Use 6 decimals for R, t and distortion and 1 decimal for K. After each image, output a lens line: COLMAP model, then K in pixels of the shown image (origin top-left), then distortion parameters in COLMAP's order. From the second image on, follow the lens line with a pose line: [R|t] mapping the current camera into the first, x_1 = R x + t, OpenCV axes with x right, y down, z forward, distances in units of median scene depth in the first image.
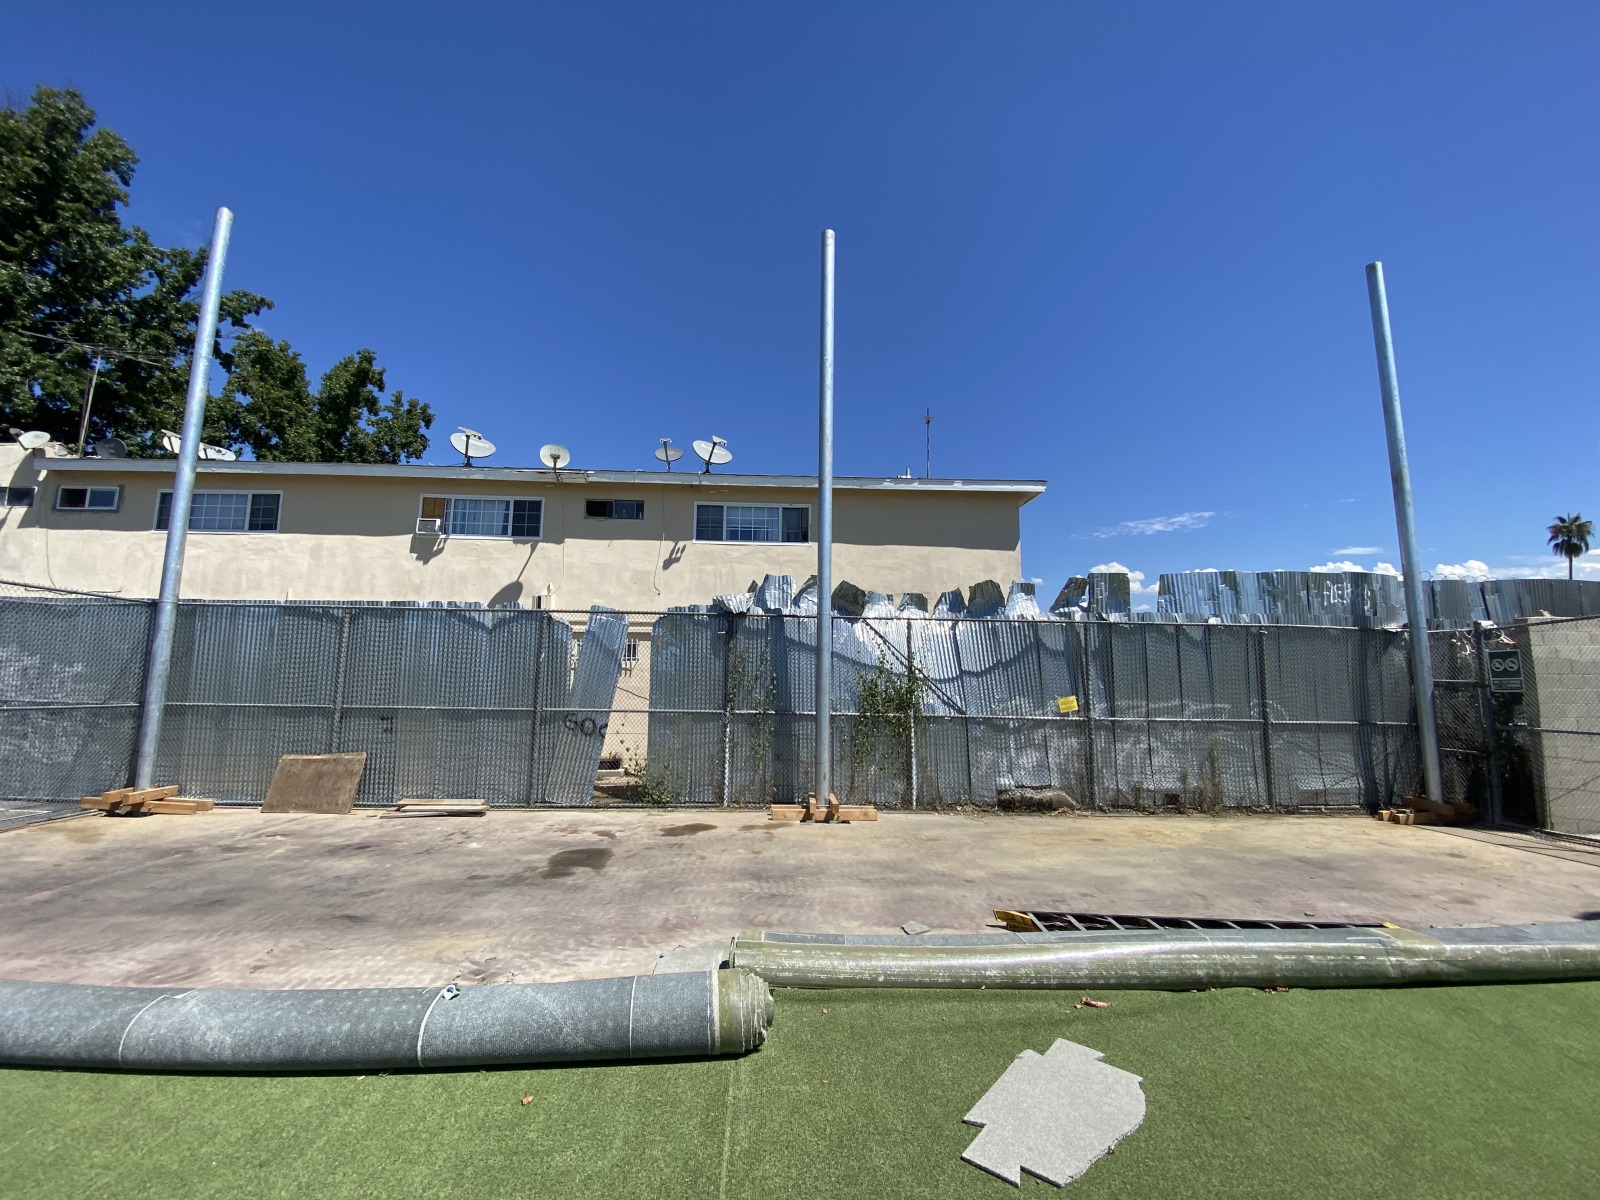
lens RADIAL K [[643.8, 0, 791.0], [0, 643.8, 595.3], [0, 0, 1]] dist [0.008648, -0.014785]
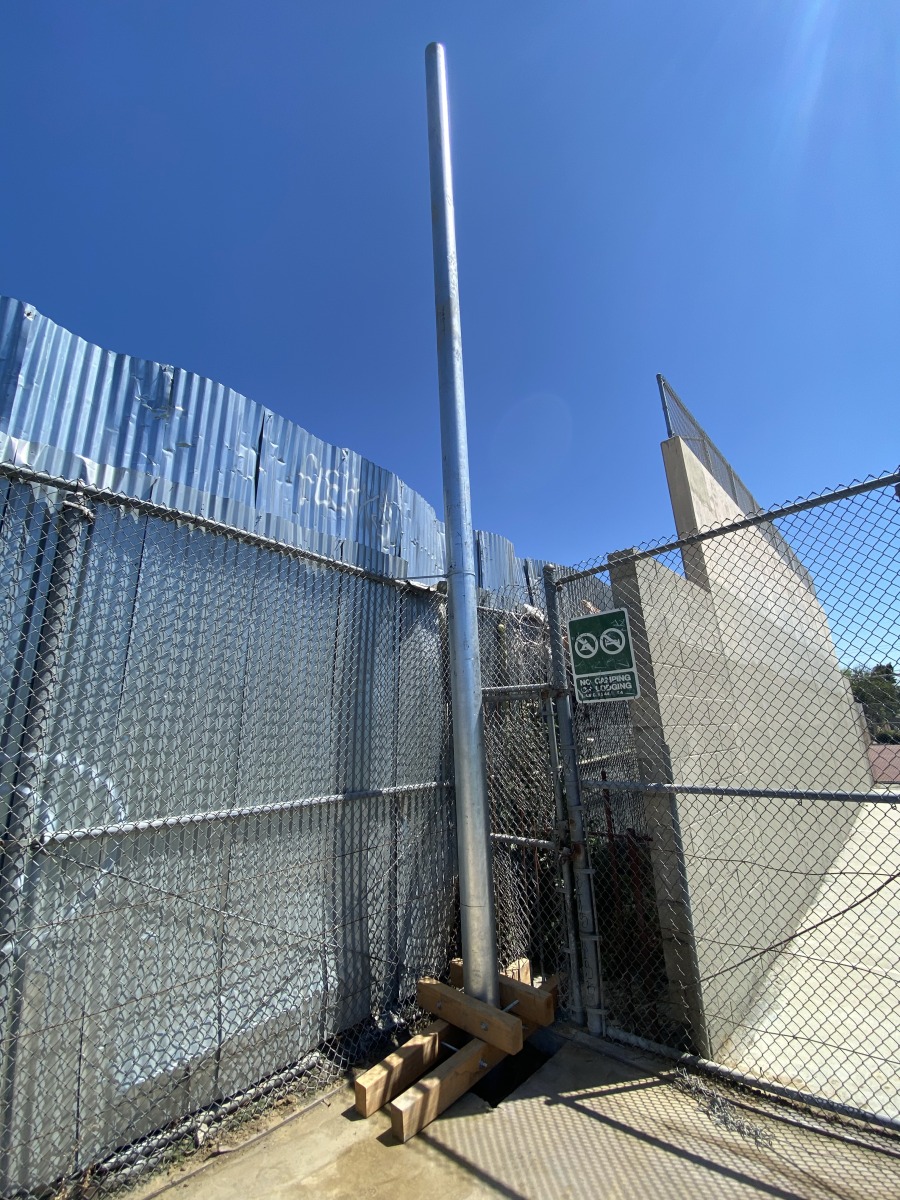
lens RADIAL K [[490.3, 0, 450.0], [0, 490.3, 600.0], [0, 0, 1]] dist [-0.001571, -0.012463]
pose [[0.710059, 0.146999, 0.688627, 0.719436], [-0.043460, 0.985251, -0.165506, 0.129344], [-0.702800, 0.087592, 0.705974, 0.744688]]
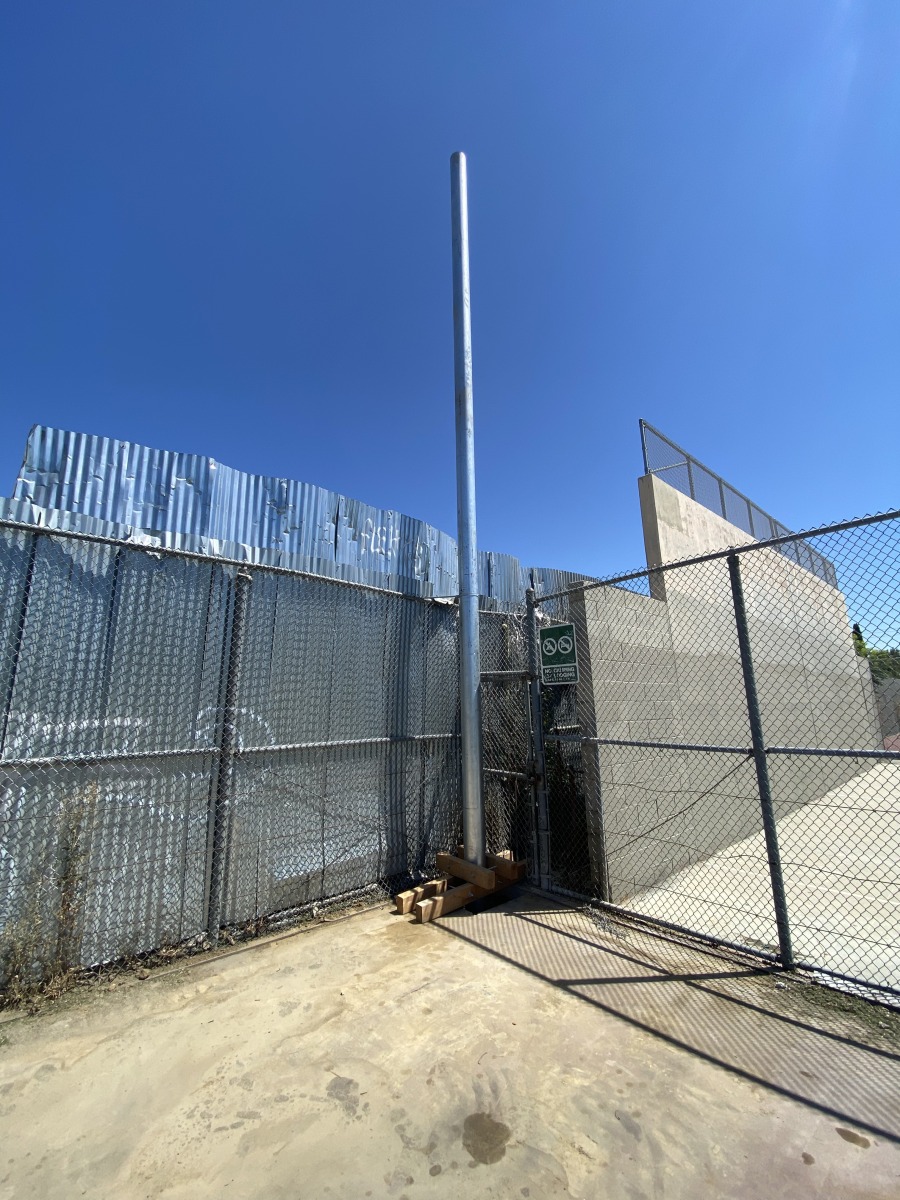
lens RADIAL K [[482.9, 0, 447.9], [0, 482.9, 598.8], [0, 0, 1]] dist [0.008648, -0.014785]
pose [[0.776215, 0.109335, 0.620916, 0.629002], [-0.058323, 0.993078, -0.101958, 0.108659], [-0.627765, 0.042927, 0.777218, 0.599078]]
